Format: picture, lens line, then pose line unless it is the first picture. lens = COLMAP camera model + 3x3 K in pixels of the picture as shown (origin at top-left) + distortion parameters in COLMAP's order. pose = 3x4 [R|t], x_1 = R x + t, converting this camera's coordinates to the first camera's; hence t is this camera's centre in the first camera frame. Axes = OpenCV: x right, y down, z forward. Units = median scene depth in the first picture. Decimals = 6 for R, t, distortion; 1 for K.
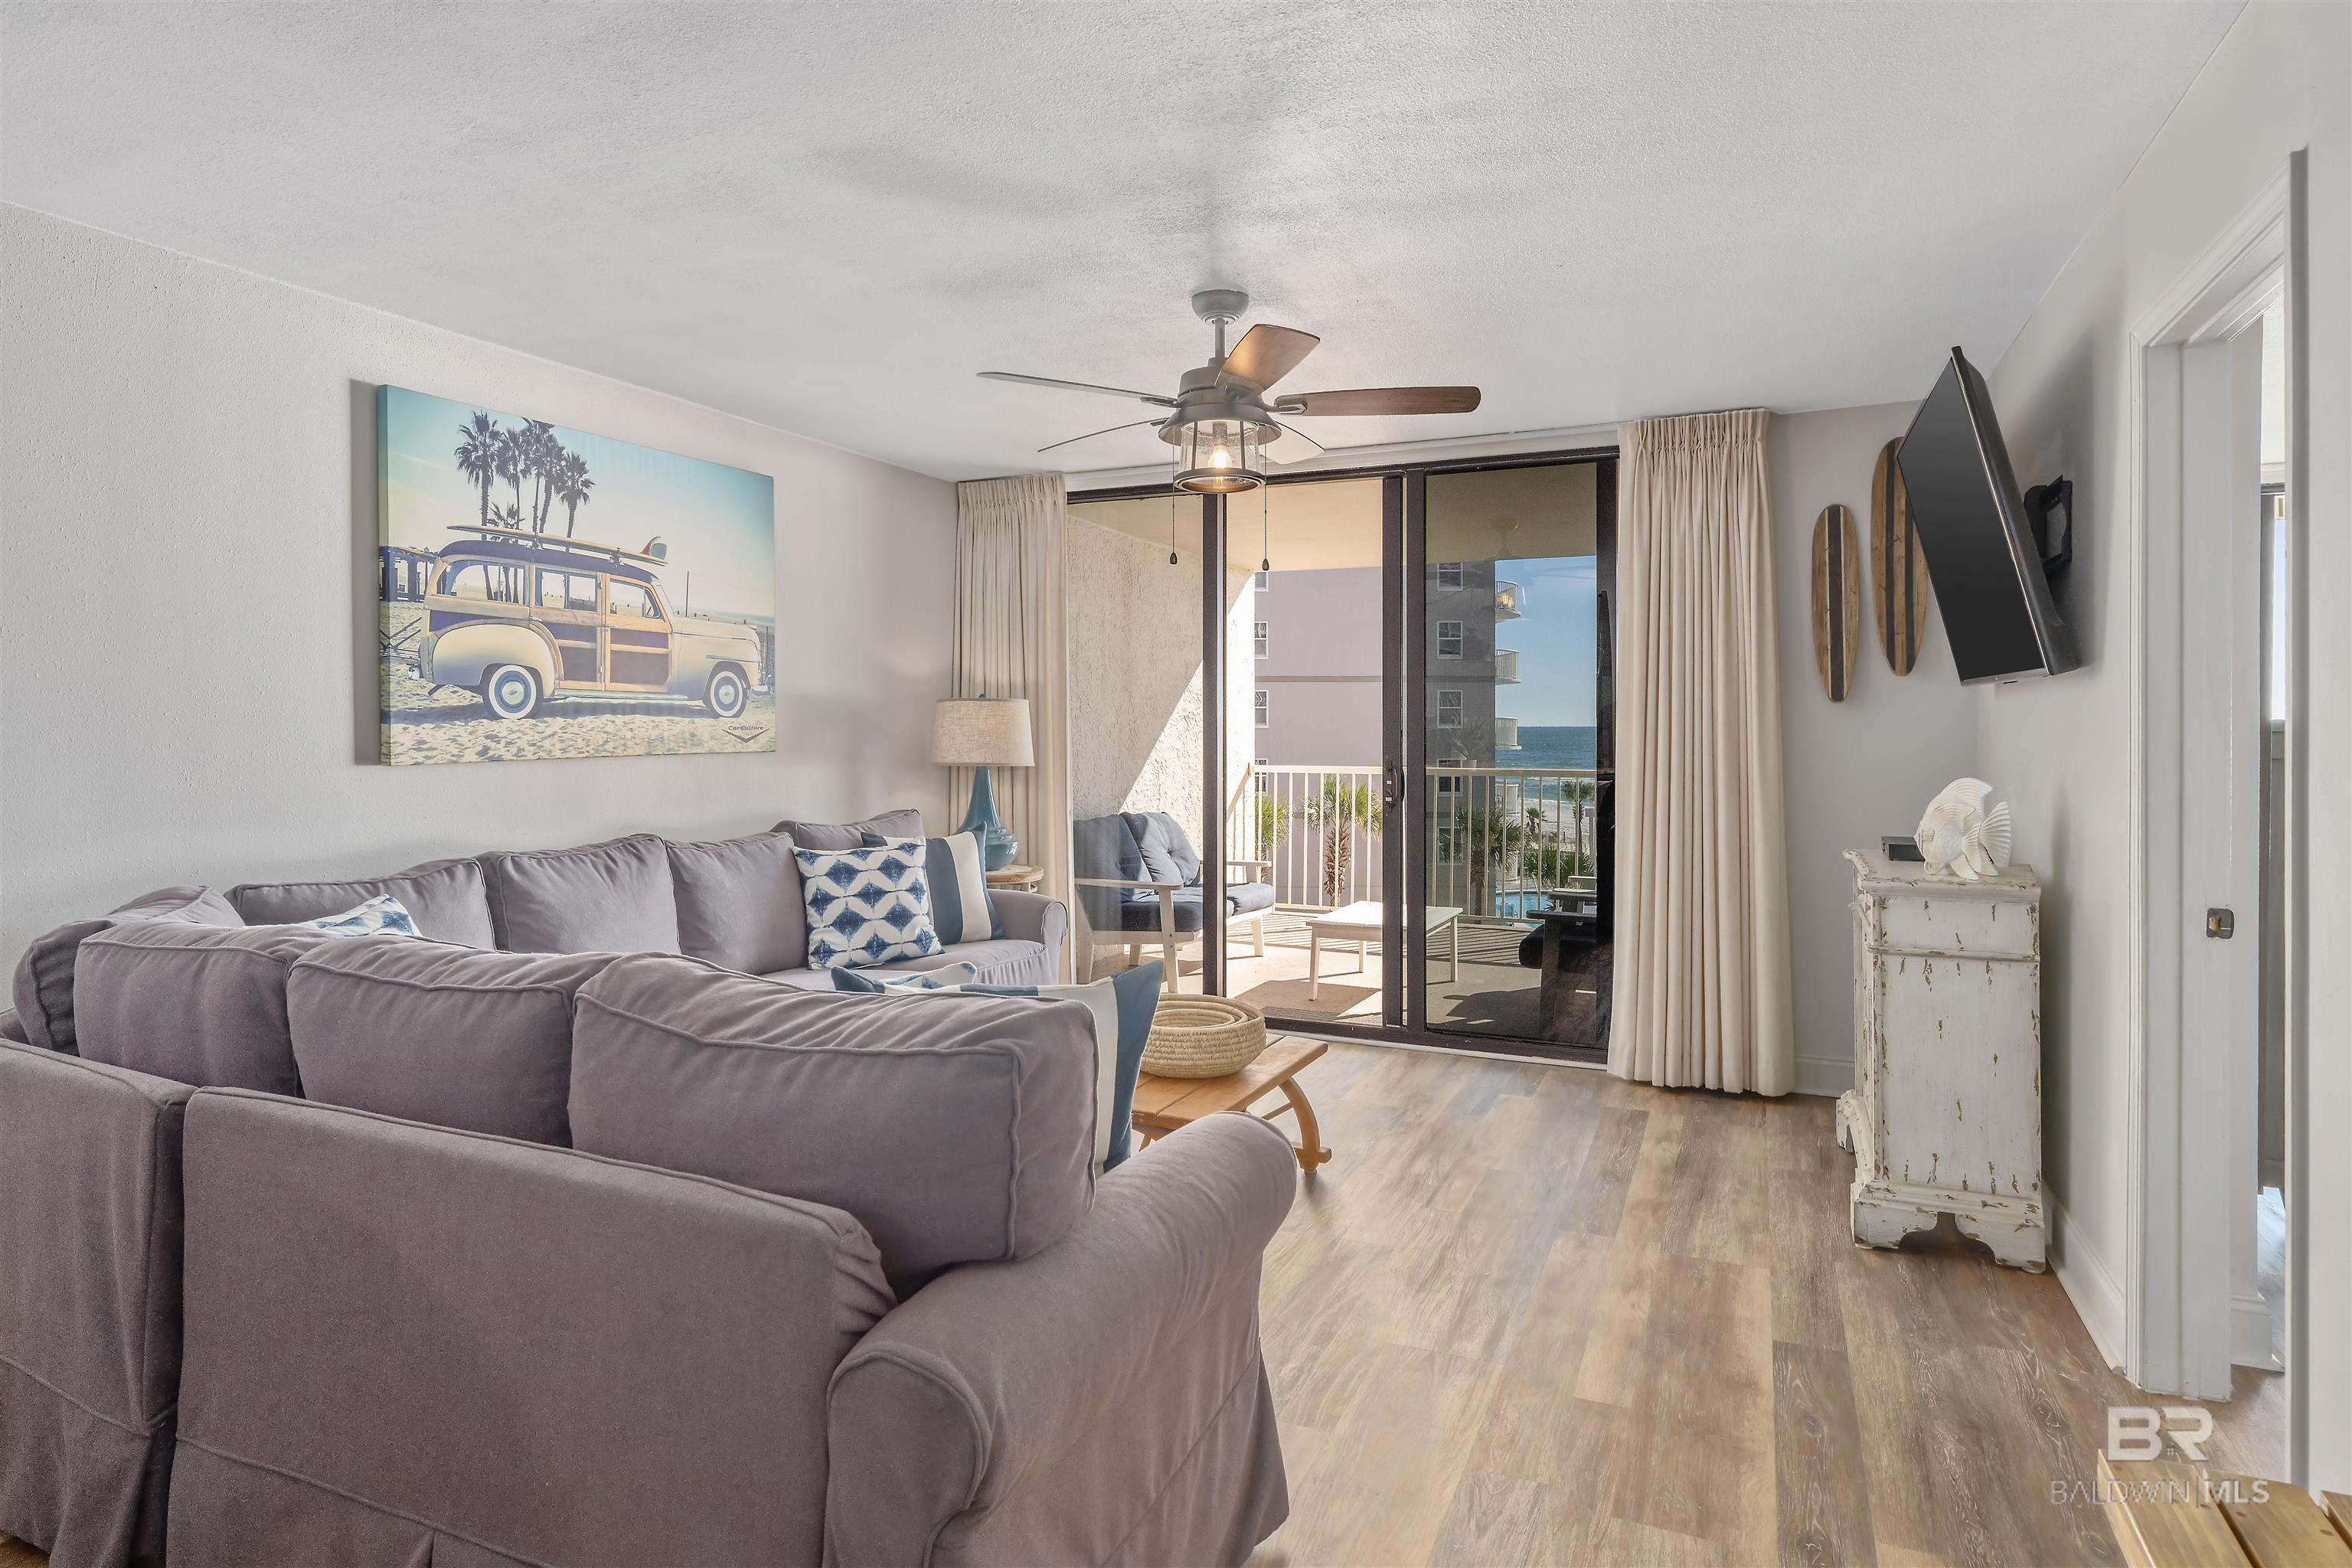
lens RADIAL K [[1289.2, 0, 1174.1], [0, 1289.2, 730.4], [0, 0, 1]] dist [-0.002444, -0.000125]
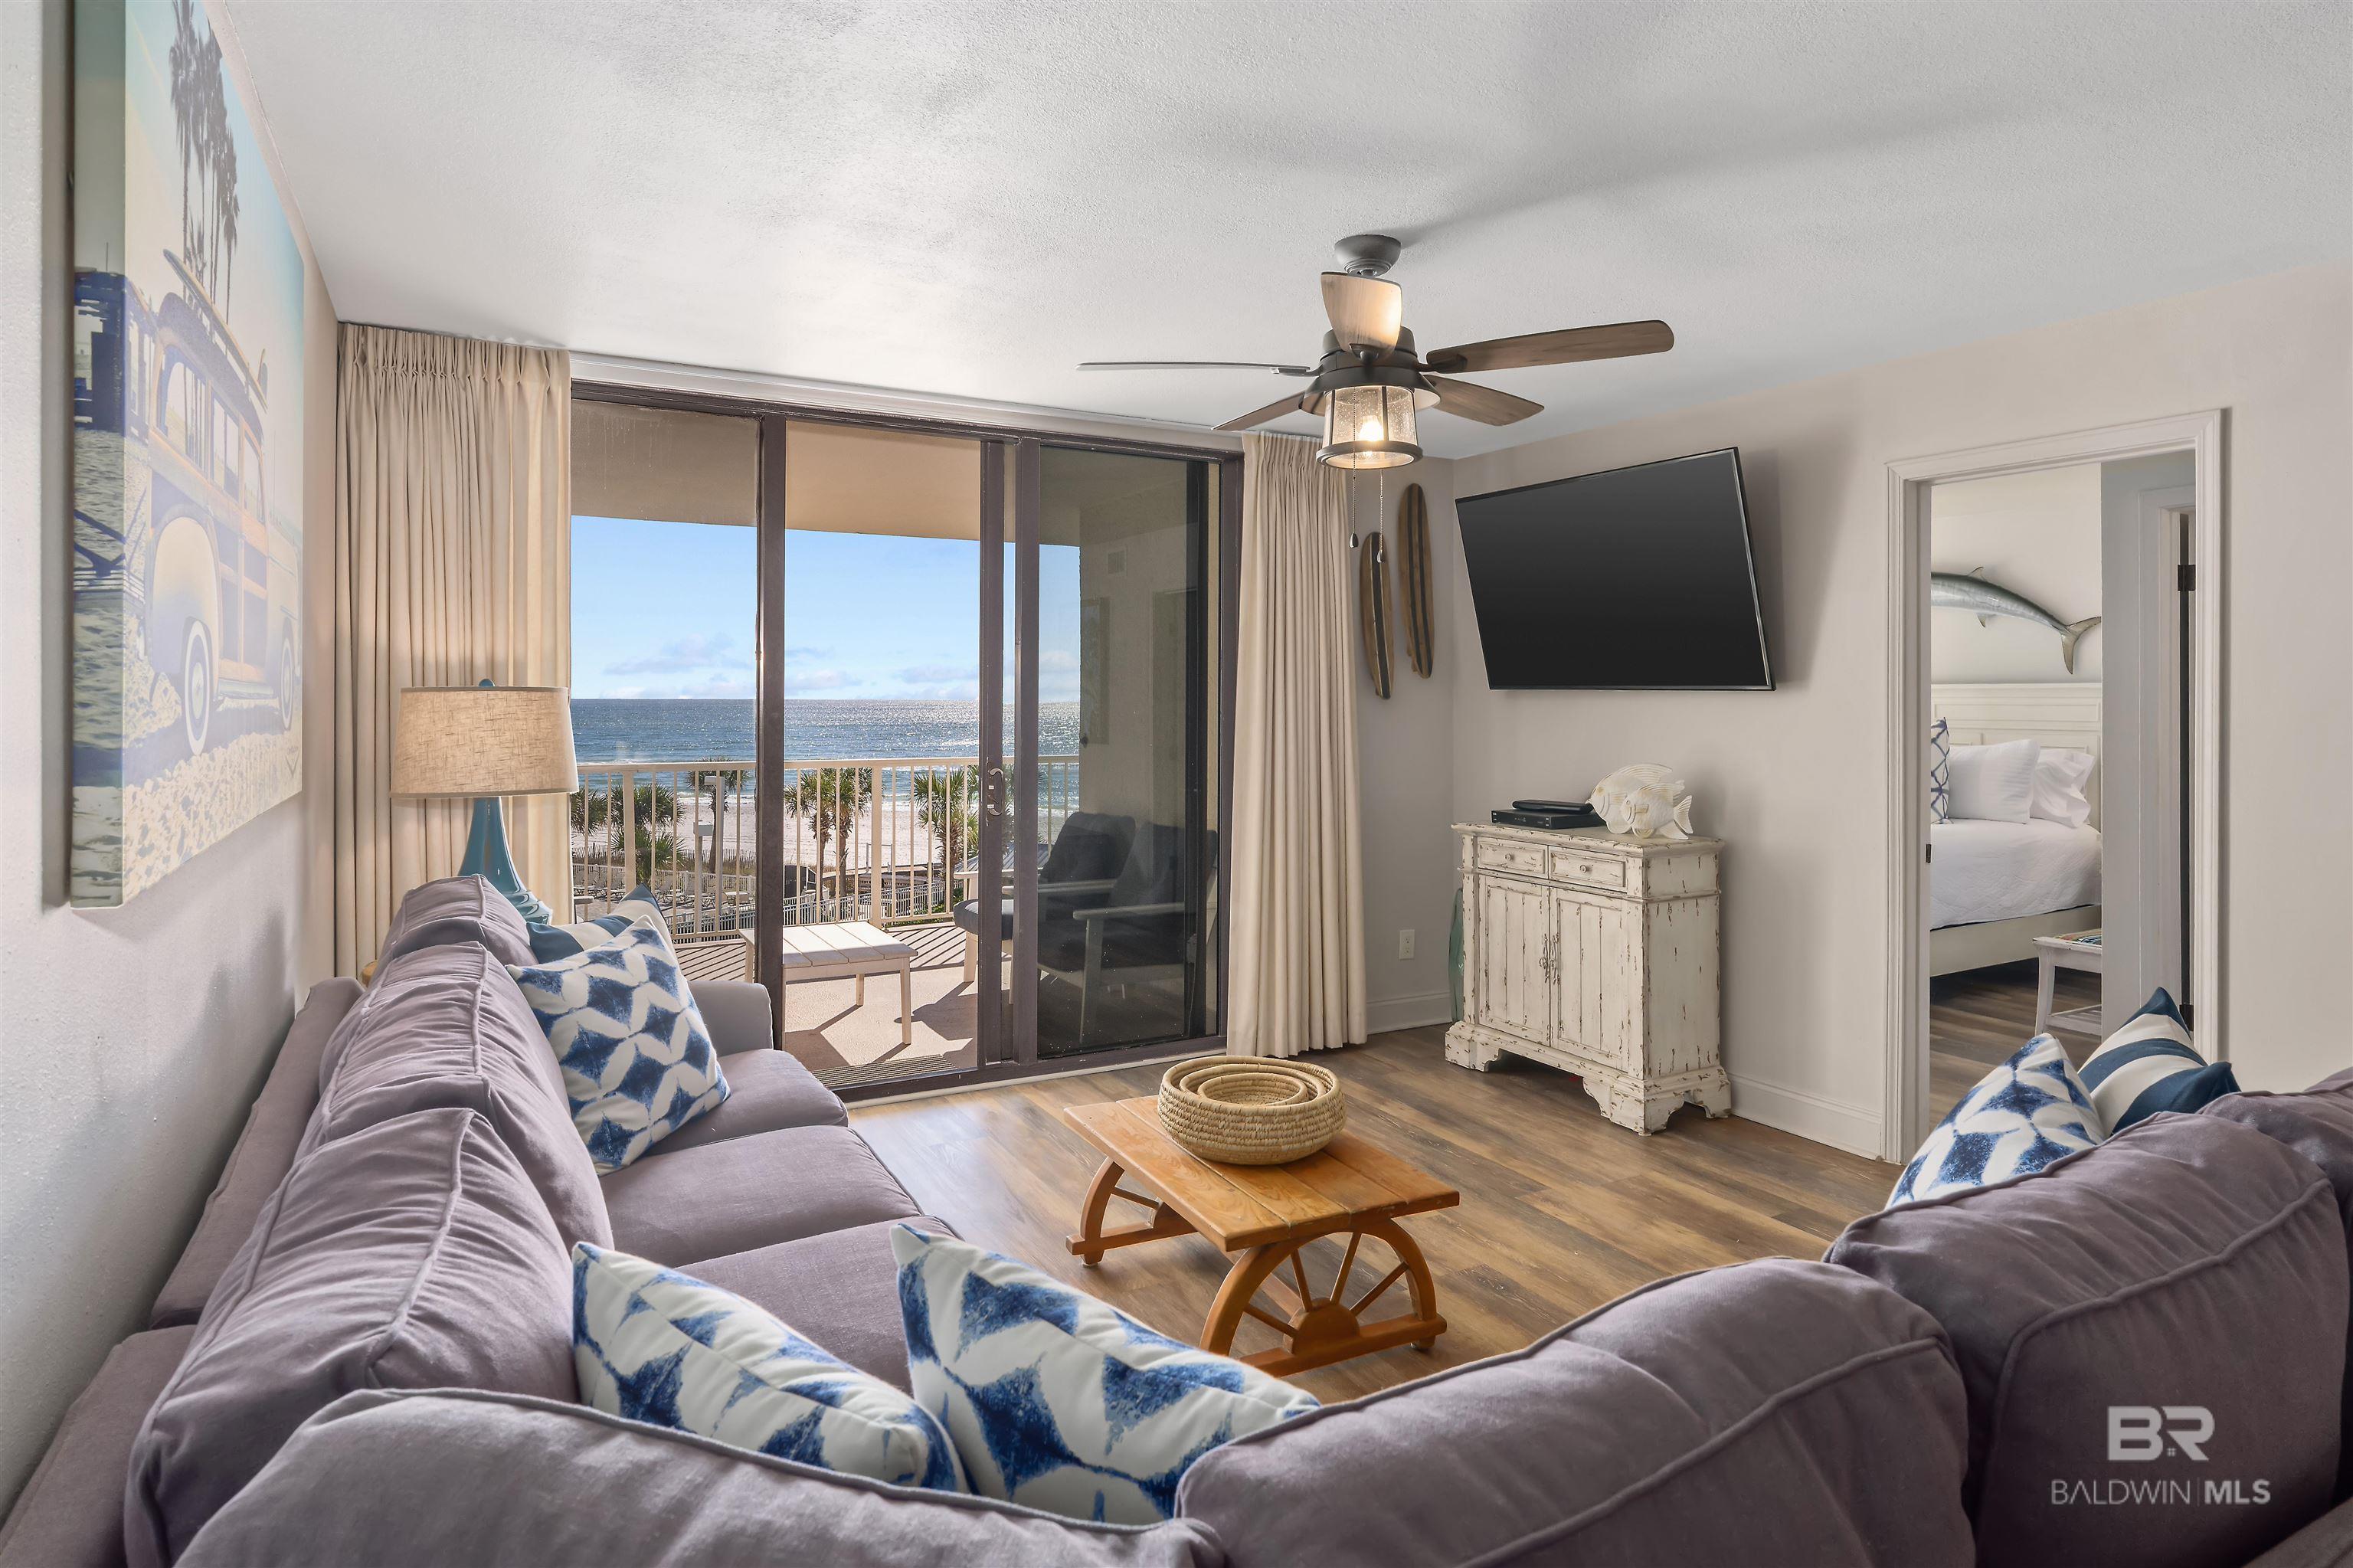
lens RADIAL K [[1299.1, 0, 1179.1], [0, 1299.1, 703.7], [0, 0, 1]] dist [-0.002677, -0.000007]
pose [[0.598147, -0.002434, 0.801383, -0.648755], [0.001834, 0.999997, 0.001668, -0.024406], [-0.801385, 0.000472, 0.598149, 0.504831]]
